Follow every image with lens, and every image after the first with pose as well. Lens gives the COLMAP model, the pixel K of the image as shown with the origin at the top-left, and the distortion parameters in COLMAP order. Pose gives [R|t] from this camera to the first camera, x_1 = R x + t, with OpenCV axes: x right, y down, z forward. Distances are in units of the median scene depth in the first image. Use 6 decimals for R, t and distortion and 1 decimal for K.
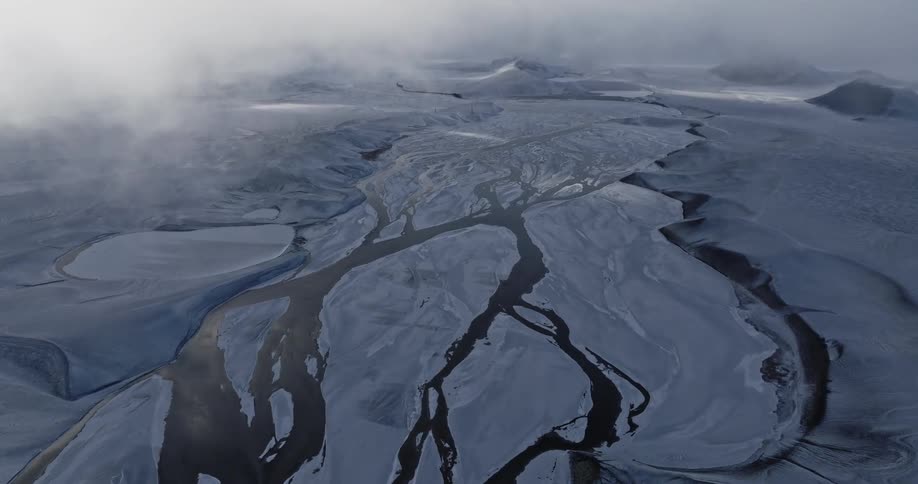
lens RADIAL K [[646.2, 0, 459.0], [0, 646.2, 242.0], [0, 0, 1]] dist [0.010288, 0.005030]
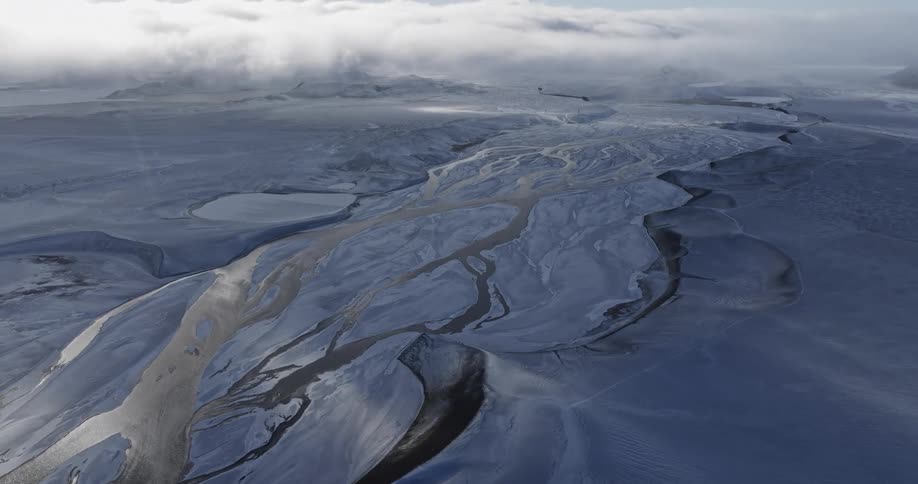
lens RADIAL K [[646.2, 0, 459.0], [0, 646.2, 242.0], [0, 0, 1]] dist [0.010288, 0.005030]
pose [[0.960750, 0.075949, -0.266816, 0.293499], [-0.076941, 0.997013, 0.006752, 0.044227], [0.266532, 0.014042, 0.963724, -0.196677]]
